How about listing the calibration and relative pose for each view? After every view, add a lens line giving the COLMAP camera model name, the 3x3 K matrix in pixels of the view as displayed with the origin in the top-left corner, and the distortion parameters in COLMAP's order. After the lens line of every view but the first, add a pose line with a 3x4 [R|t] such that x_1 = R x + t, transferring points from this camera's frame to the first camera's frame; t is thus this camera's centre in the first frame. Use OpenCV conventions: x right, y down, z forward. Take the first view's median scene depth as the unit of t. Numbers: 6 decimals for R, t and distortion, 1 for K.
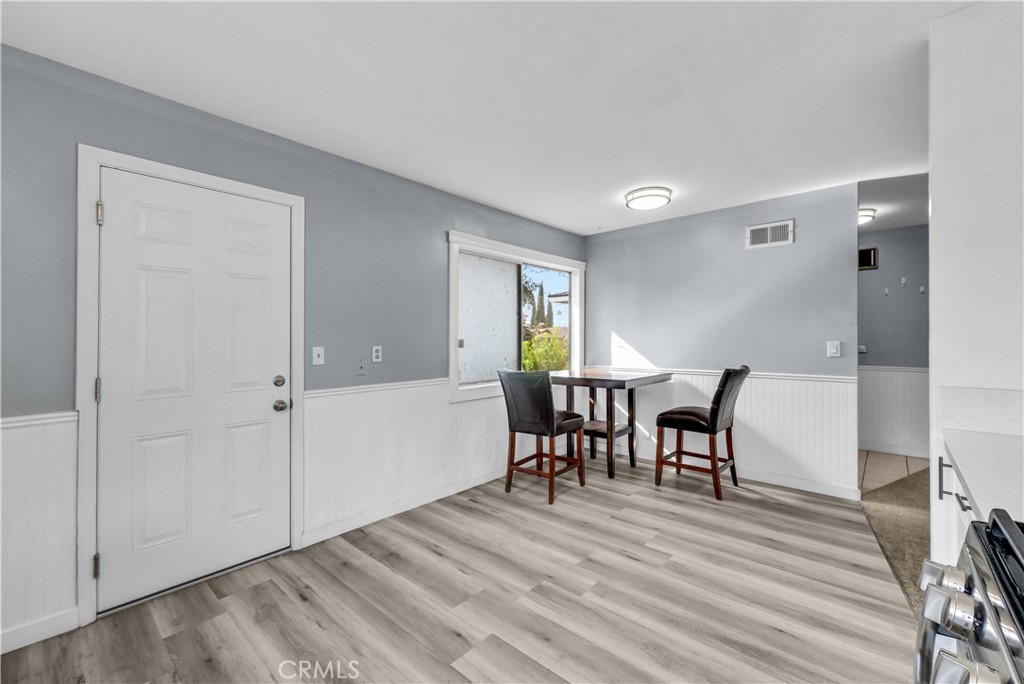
lens RADIAL K [[420.9, 0, 509.0], [0, 420.9, 342.3], [0, 0, 1]] dist [-0.000255, -0.000077]
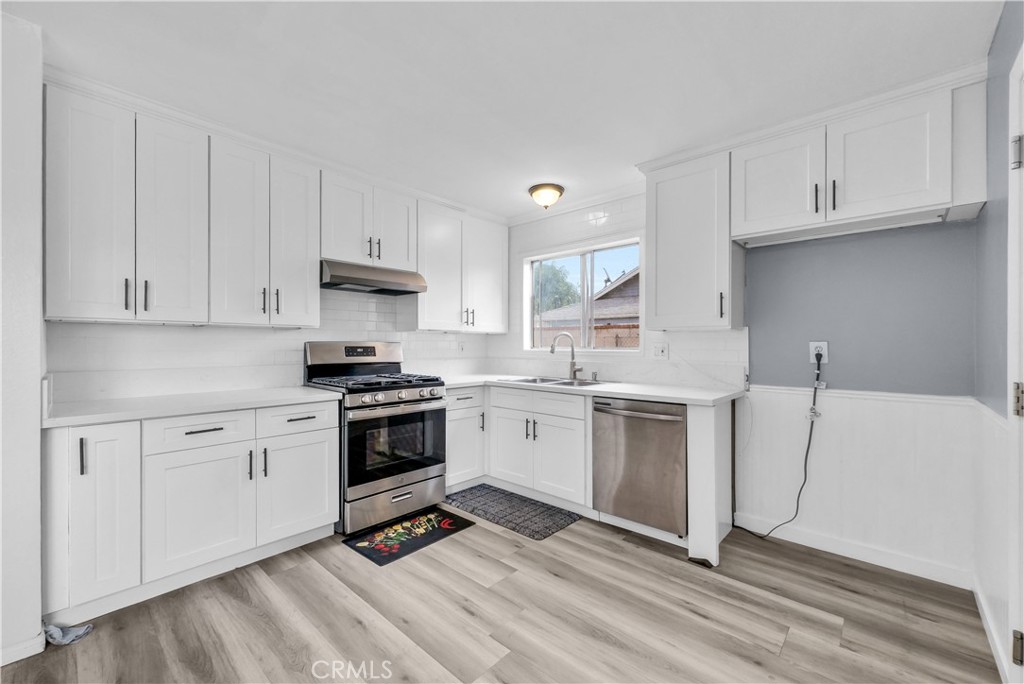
lens RADIAL K [[415.1, 0, 507.7], [0, 415.1, 337.7], [0, 0, 1]] dist [0.001870, 0.000216]
pose [[-0.999809, 0.007009, 0.018223, -0.104679], [0.006785, 0.999901, -0.012316, 0.006332], [-0.018308, -0.012190, -0.999758, 1.355767]]
